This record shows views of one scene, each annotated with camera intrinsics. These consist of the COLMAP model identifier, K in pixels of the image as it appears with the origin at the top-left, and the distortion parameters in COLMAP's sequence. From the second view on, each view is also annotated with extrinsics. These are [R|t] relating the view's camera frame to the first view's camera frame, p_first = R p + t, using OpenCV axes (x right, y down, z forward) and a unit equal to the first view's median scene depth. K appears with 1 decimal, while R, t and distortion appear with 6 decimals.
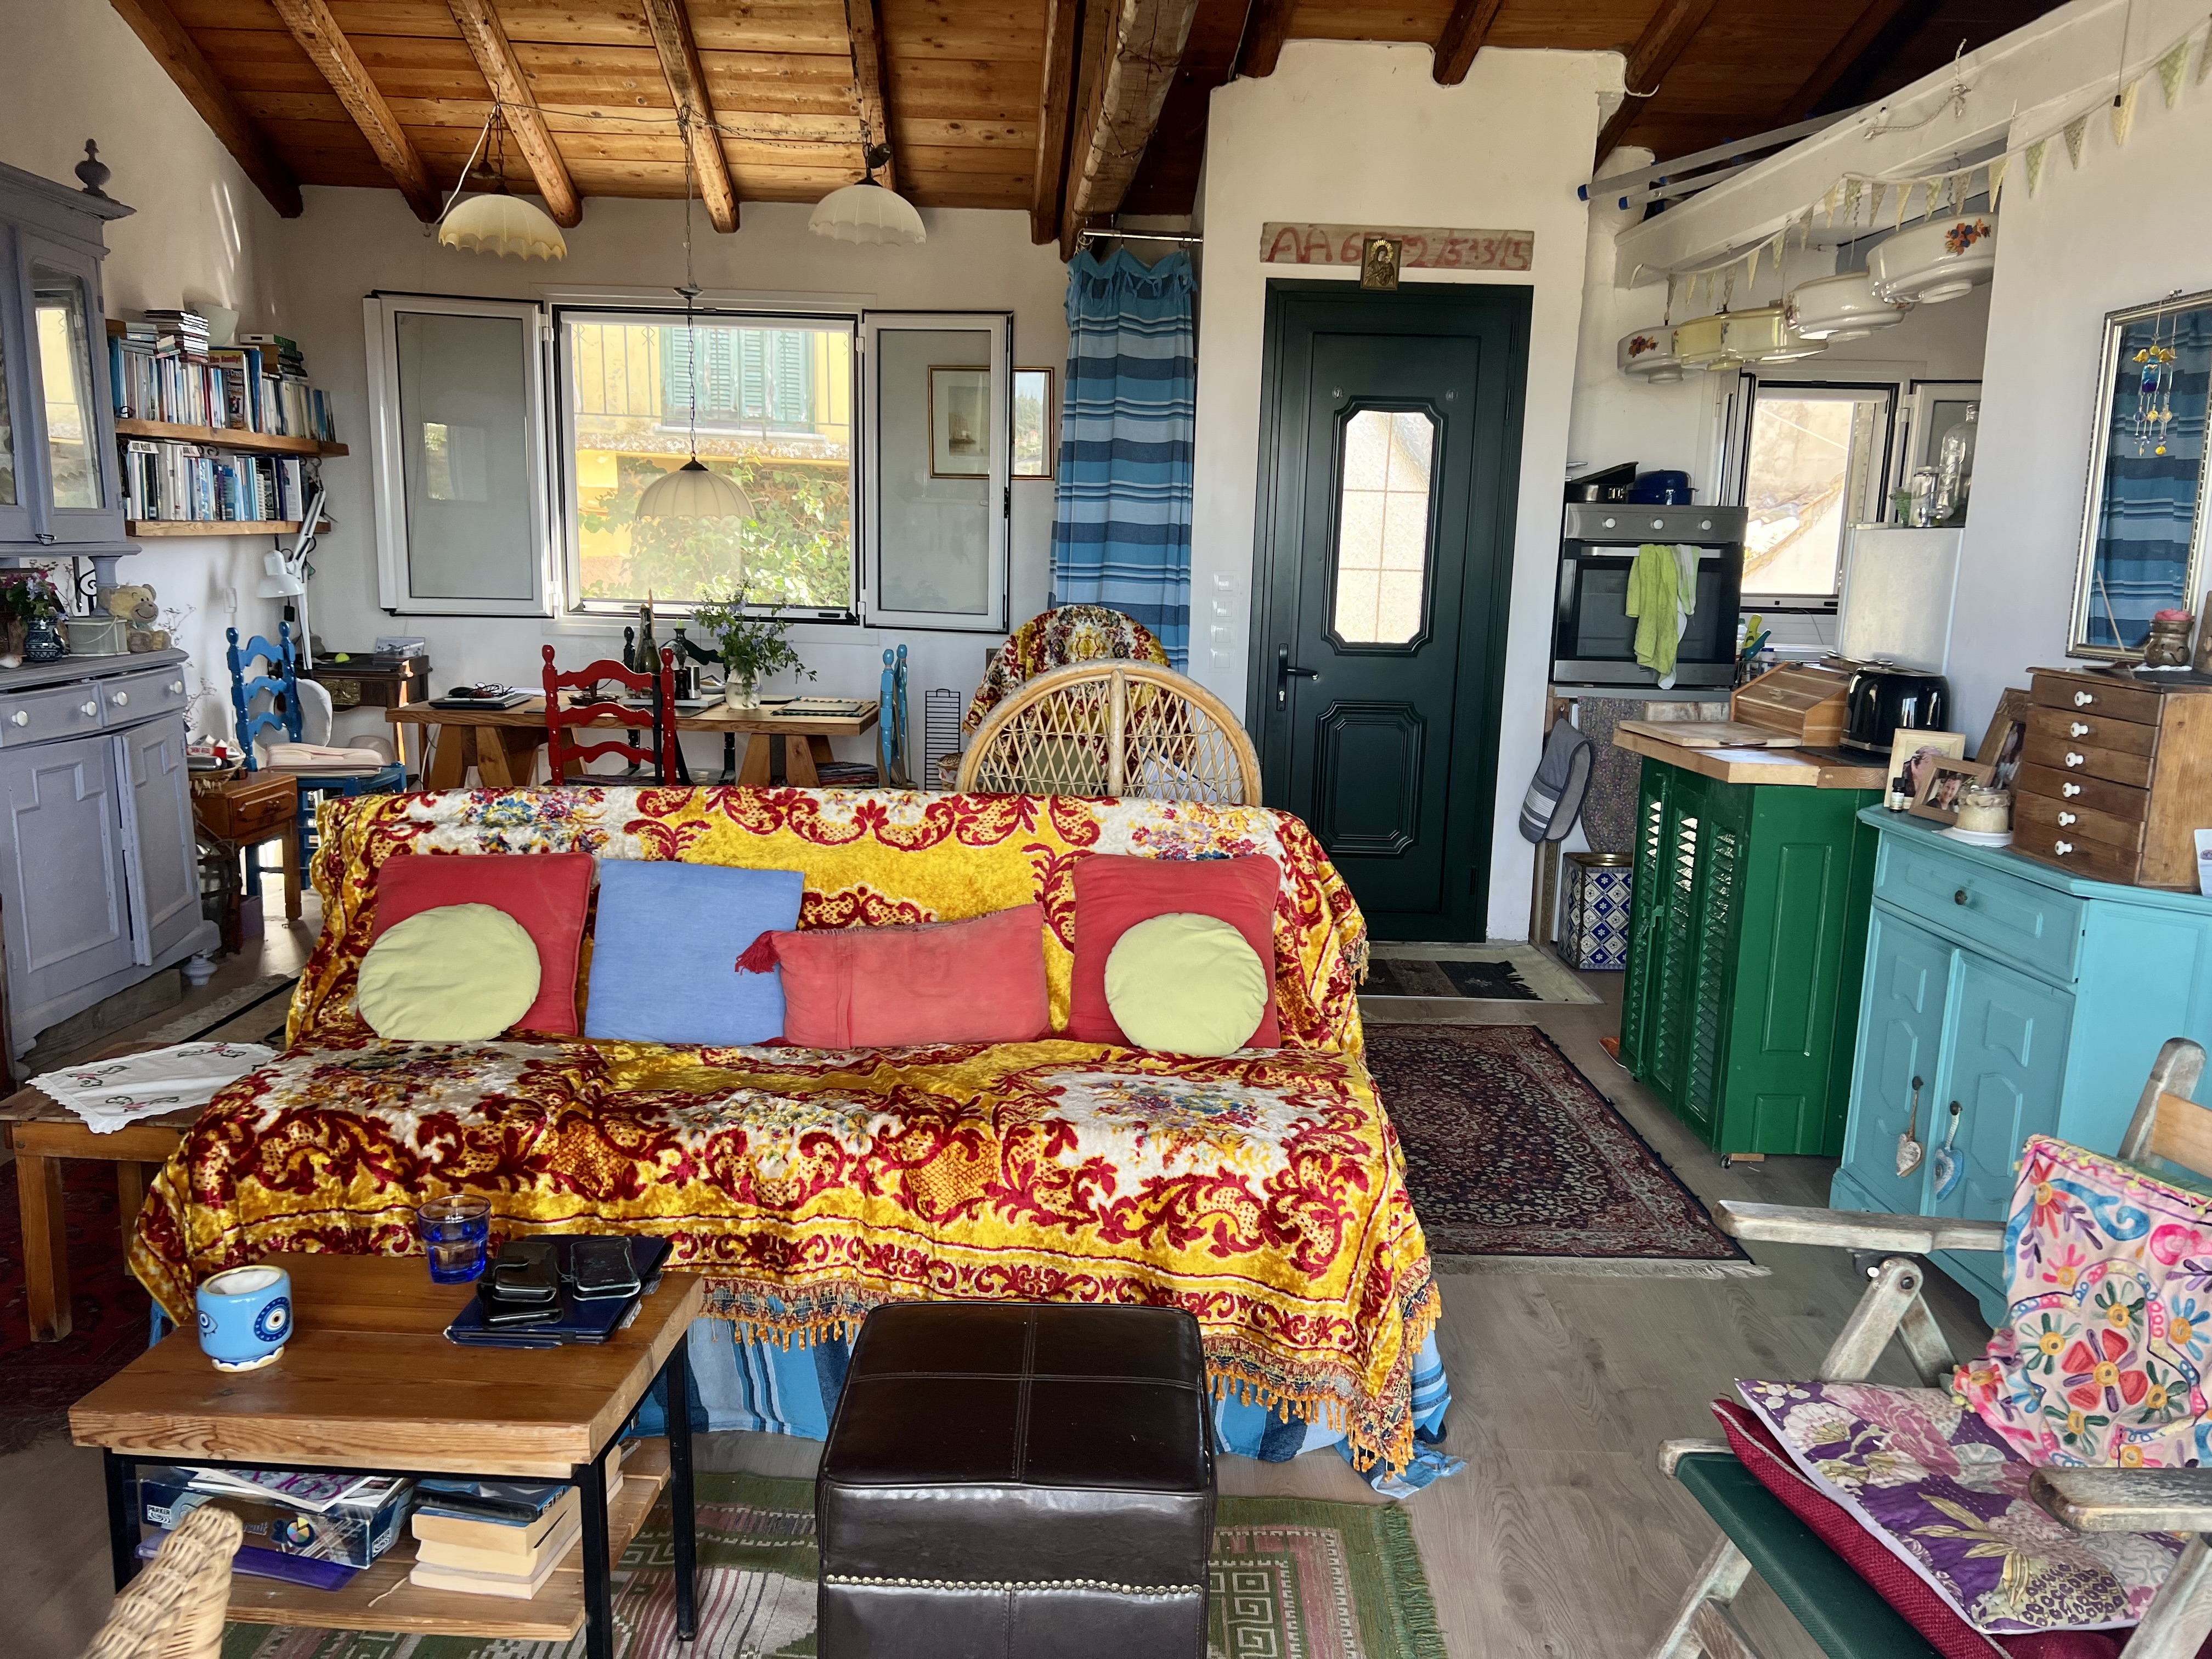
lens RADIAL K [[1661.6, 0, 1103.7], [0, 1661.6, 829.8], [0, 0, 1]] dist [0.030199, -0.019421]
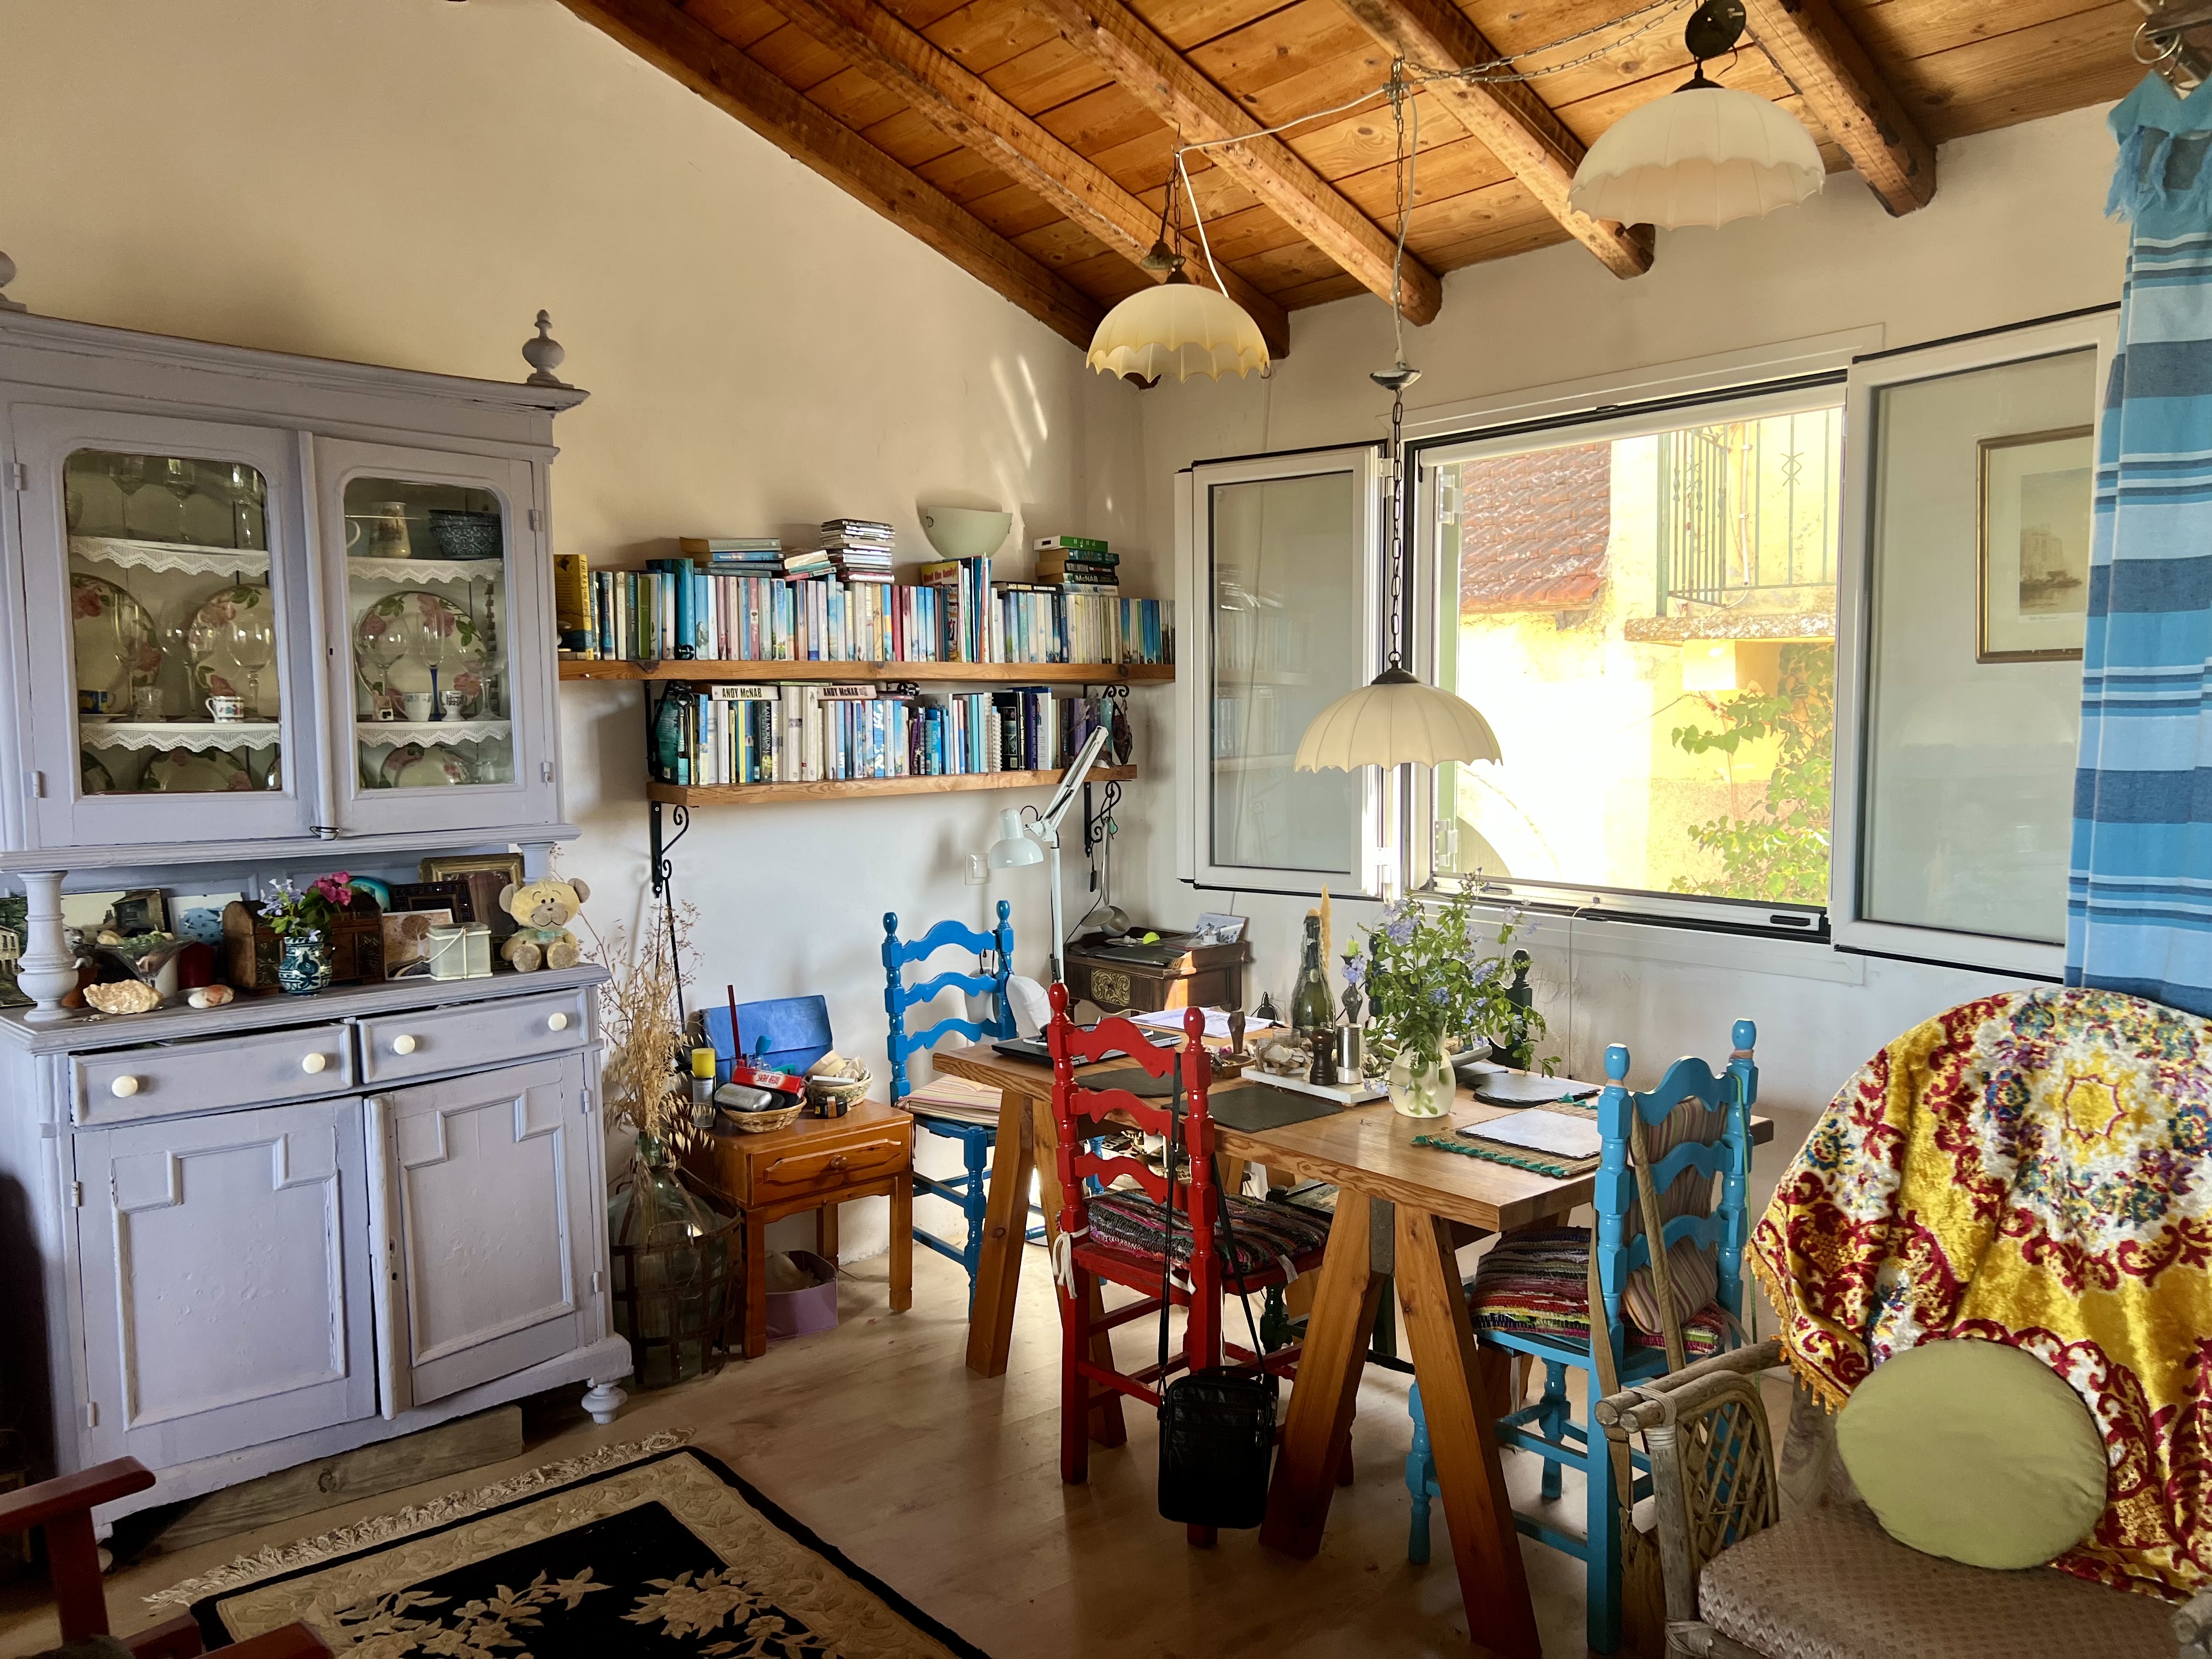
lens RADIAL K [[1661.6, 0, 1114.0], [0, 1661.6, 851.5], [0, 0, 1]] dist [0.030199, -0.019421]
pose [[0.647327, 0.031889, -0.761545, 0.130959], [-0.106244, 0.993146, -0.048723, -0.123850], [0.754771, 0.112449, 0.646278, 0.583017]]
